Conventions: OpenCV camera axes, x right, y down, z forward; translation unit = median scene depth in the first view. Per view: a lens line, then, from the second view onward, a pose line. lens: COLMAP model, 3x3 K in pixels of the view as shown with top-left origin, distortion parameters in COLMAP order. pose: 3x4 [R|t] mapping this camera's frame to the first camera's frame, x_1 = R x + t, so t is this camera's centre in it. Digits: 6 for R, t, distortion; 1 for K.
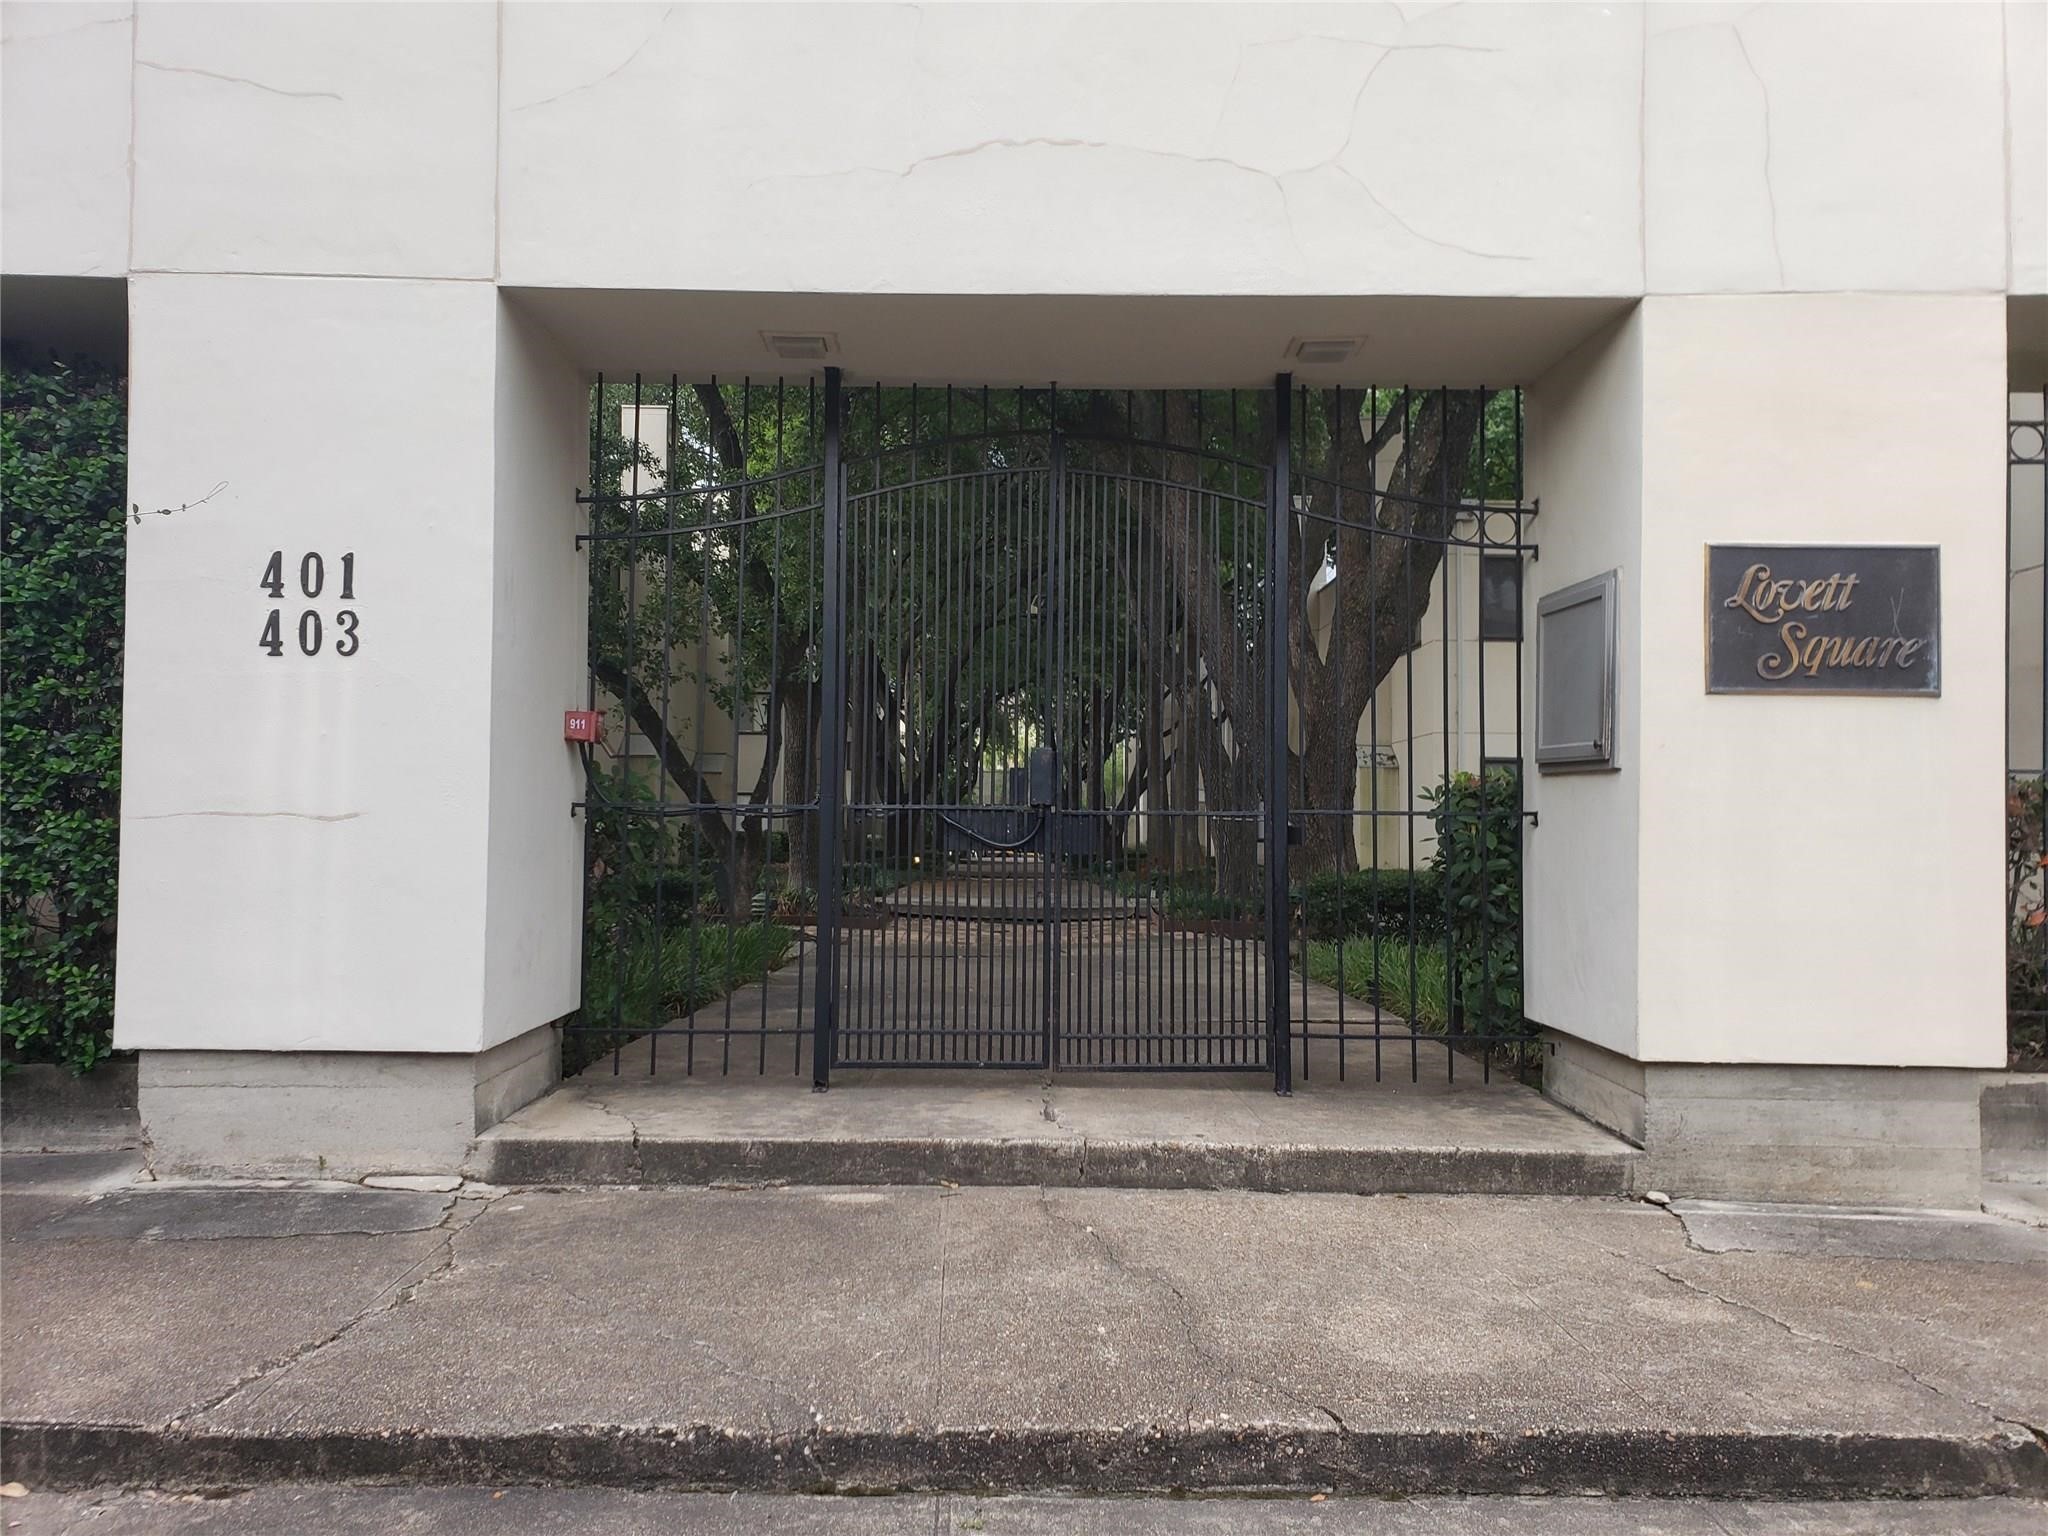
lens RADIAL K [[1592.4, 0, 984.6], [0, 1592.4, 758.3], [0, 0, 1]] dist [0.094119, -0.115099]
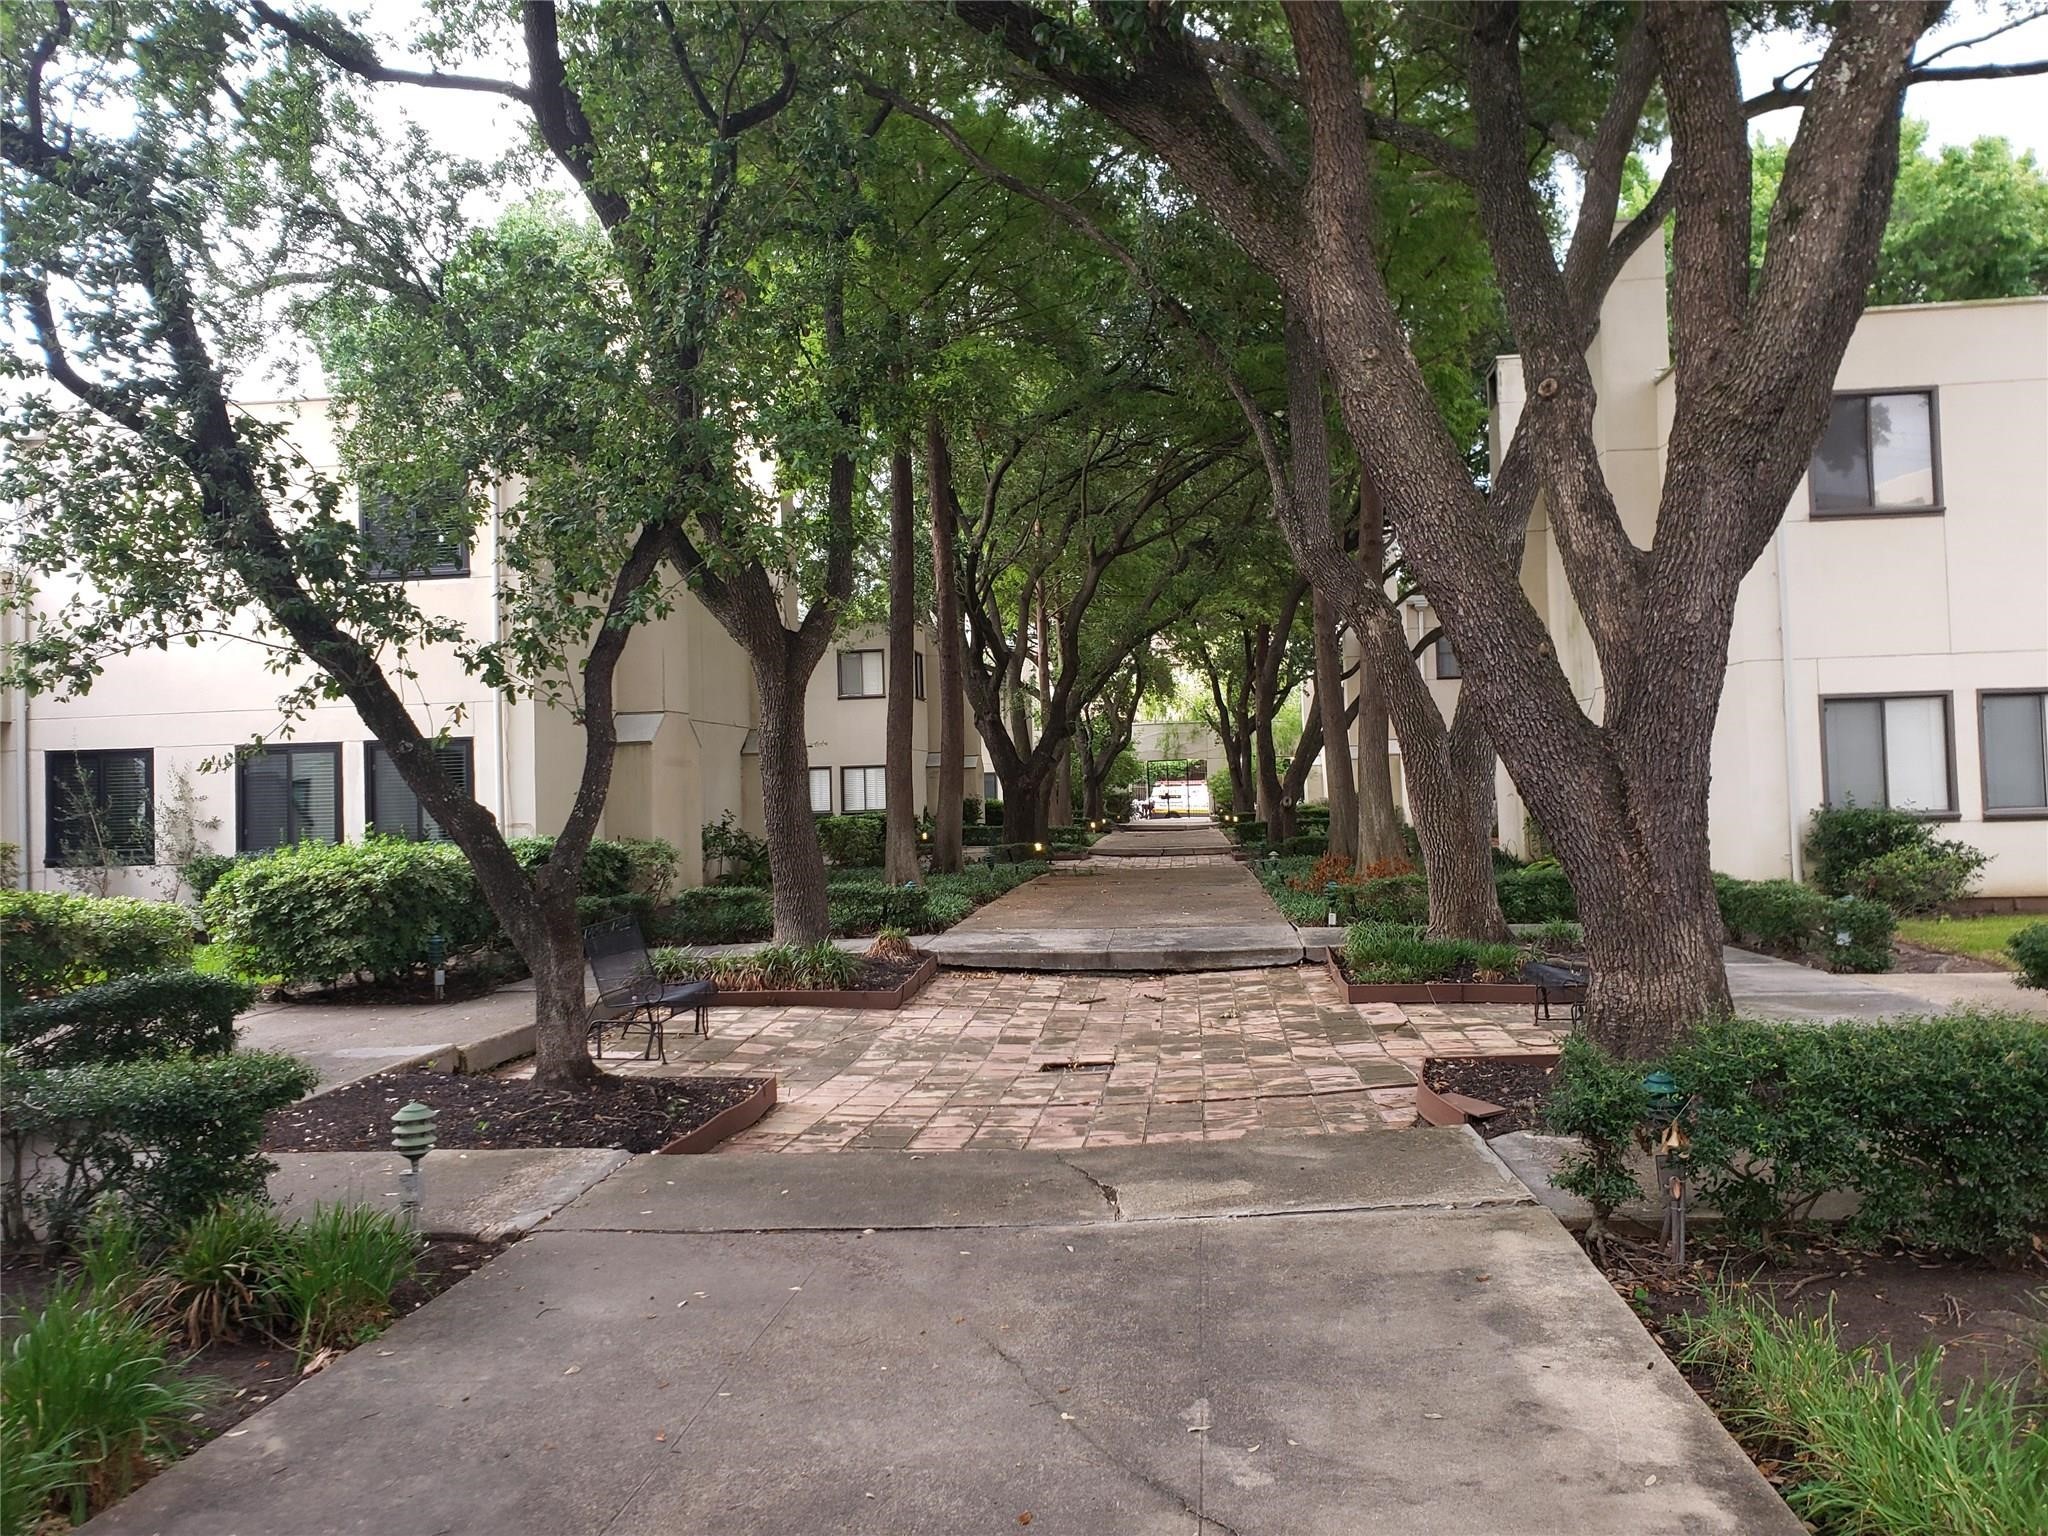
lens RADIAL K [[1592.4, 0, 984.6], [0, 1592.4, 758.3], [0, 0, 1]] dist [0.094119, -0.115099]
pose [[0.992524, -0.043016, -0.114214, 0.028023], [0.046550, 0.998511, 0.028455, -0.006370], [0.112820, -0.033559, 0.993049, 0.212371]]
